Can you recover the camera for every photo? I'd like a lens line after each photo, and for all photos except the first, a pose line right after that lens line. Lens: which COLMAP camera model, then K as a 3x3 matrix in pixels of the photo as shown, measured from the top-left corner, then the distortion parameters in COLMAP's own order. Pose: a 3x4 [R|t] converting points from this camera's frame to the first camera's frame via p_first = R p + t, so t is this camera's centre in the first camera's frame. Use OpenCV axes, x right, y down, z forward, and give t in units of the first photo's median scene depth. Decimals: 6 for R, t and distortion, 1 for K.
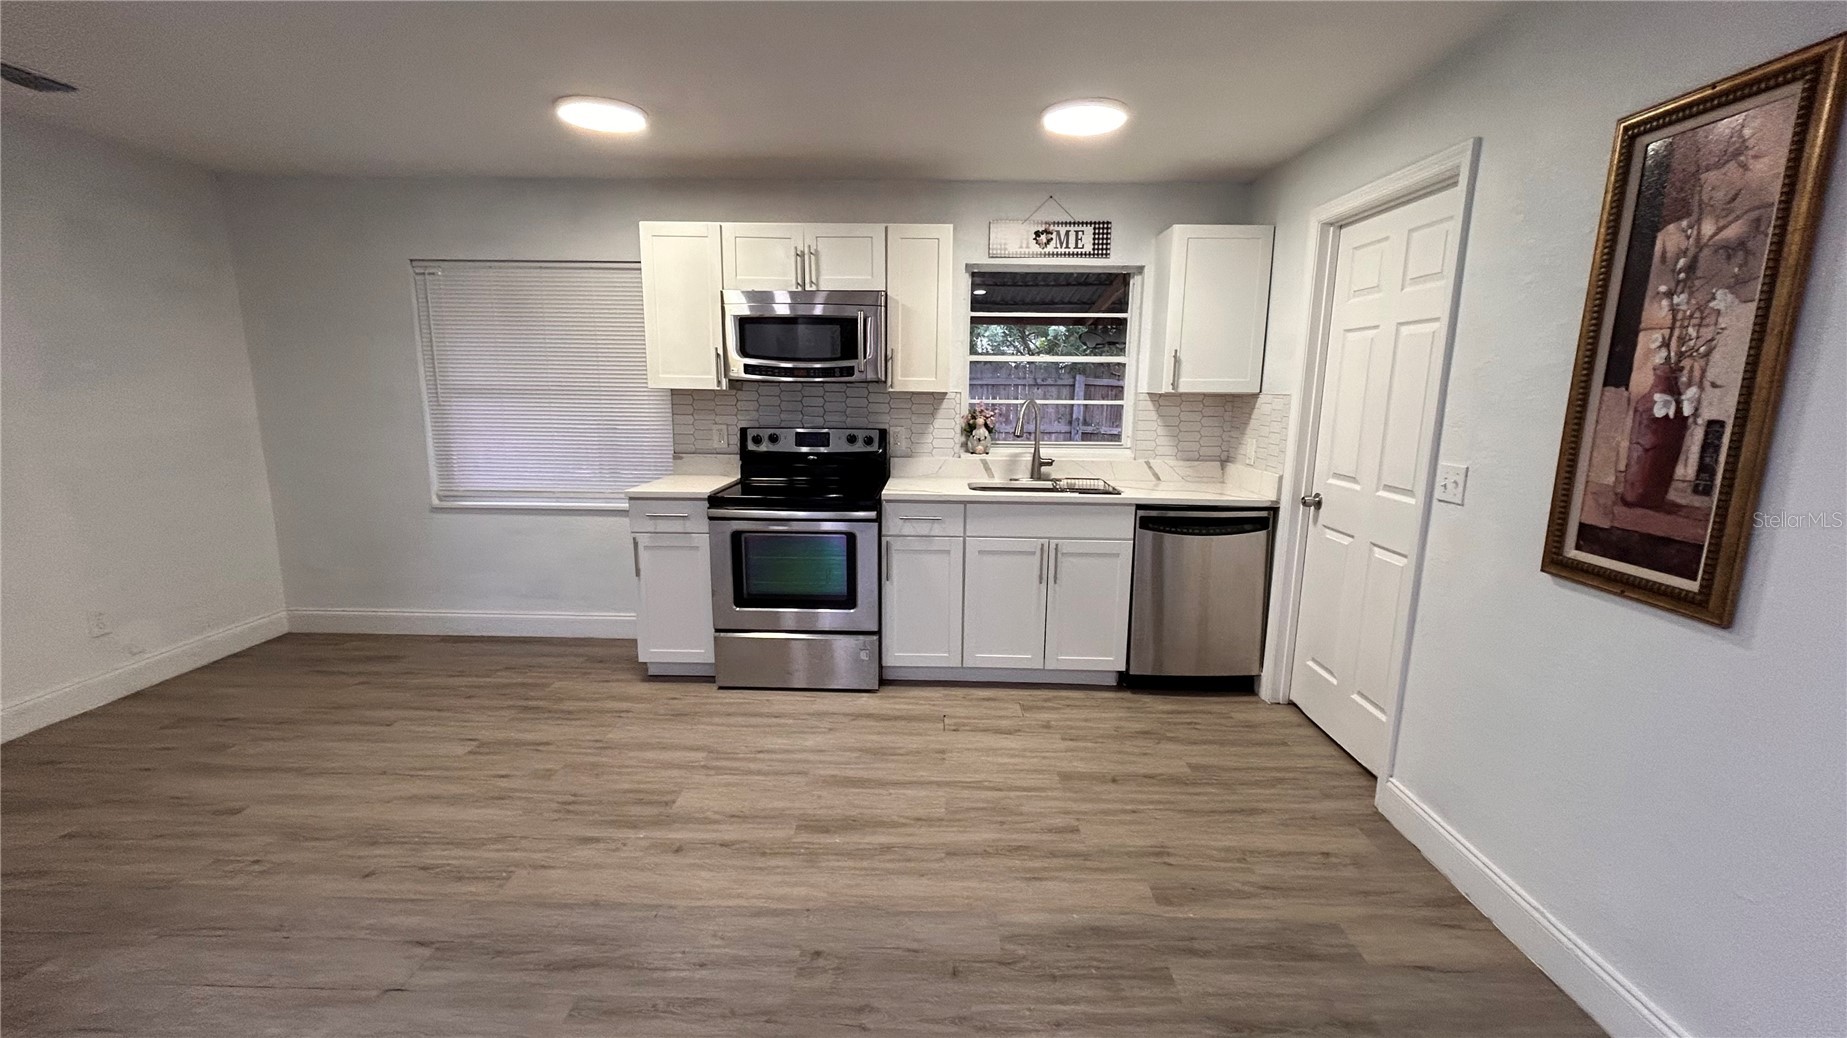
lens RADIAL K [[747.6, 0, 921.7], [0, 747.6, 517.9], [0, 0, 1]] dist [0.002393, 0.000319]
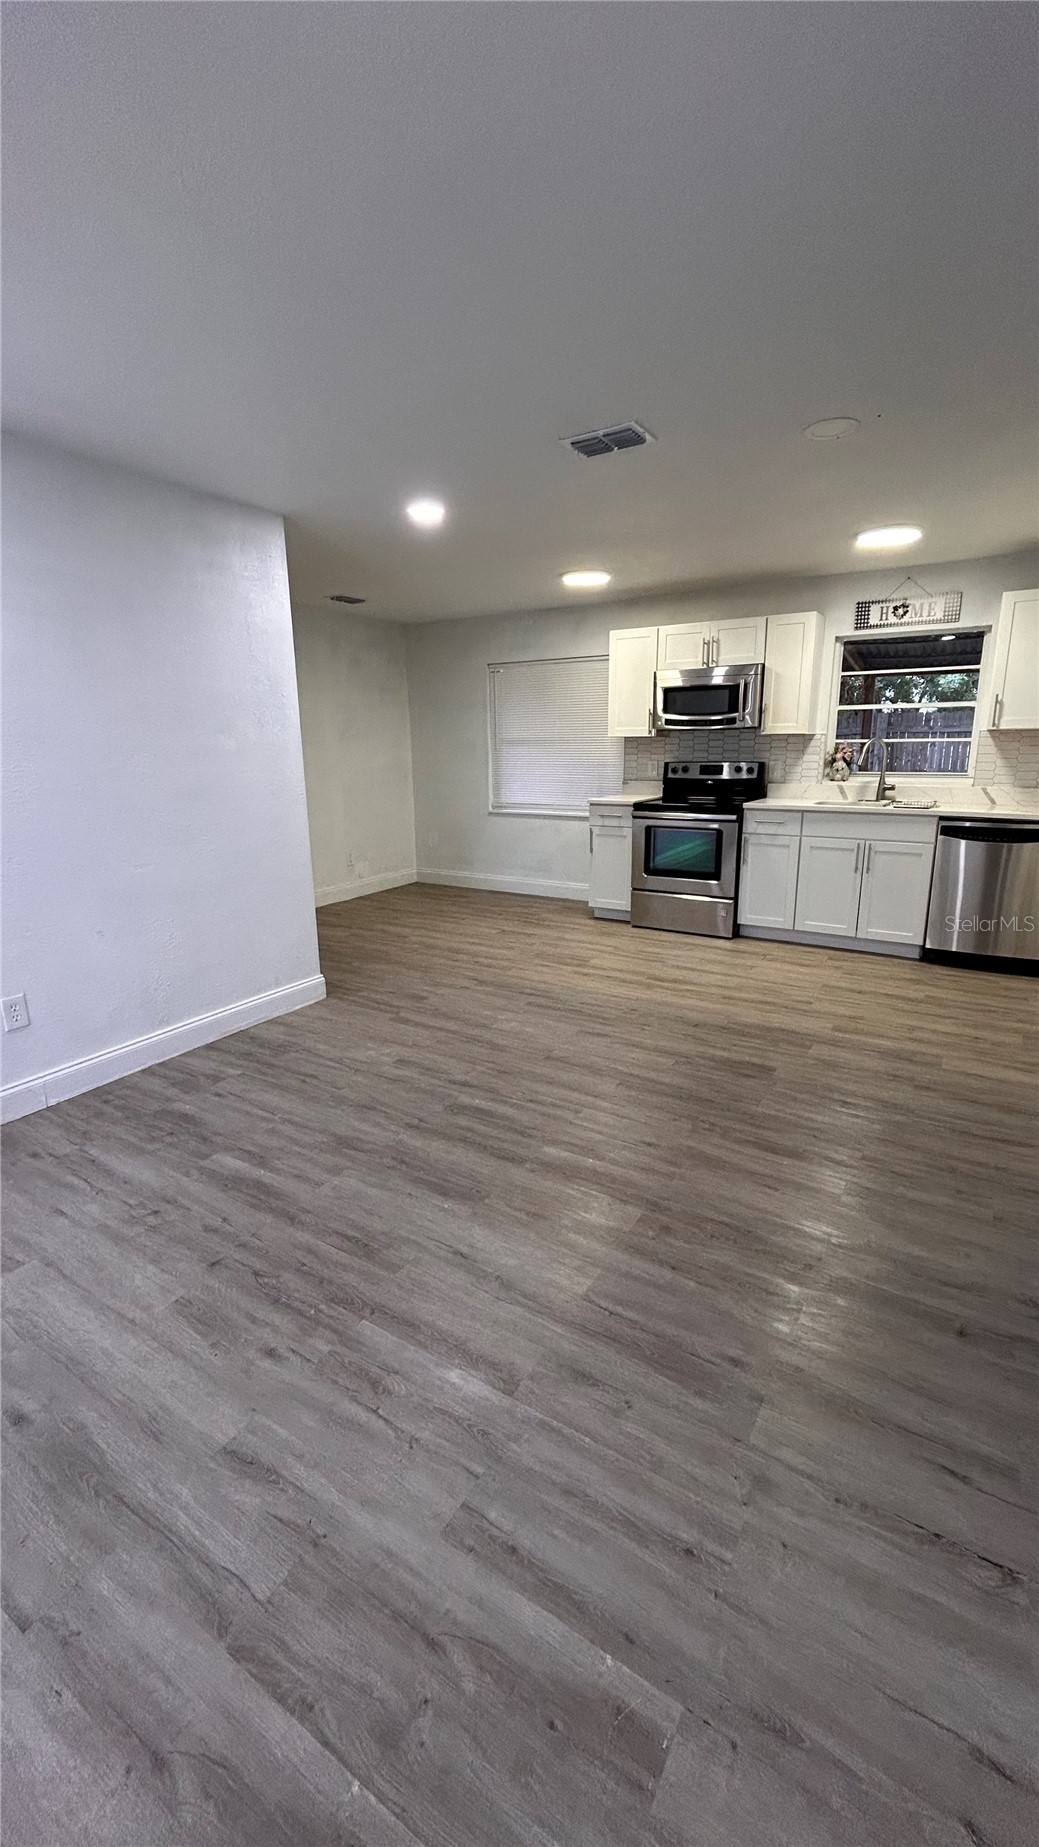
lens RADIAL K [[747.6, 0, 524.0], [0, 747.6, 924.1], [0, 0, 1]] dist [0.002393, 0.000319]
pose [[0.861711, 0.099727, -0.497502, 0.320246], [-0.068855, 0.994408, 0.080072, 0.110898], [0.502706, -0.034744, 0.863759, -0.490342]]
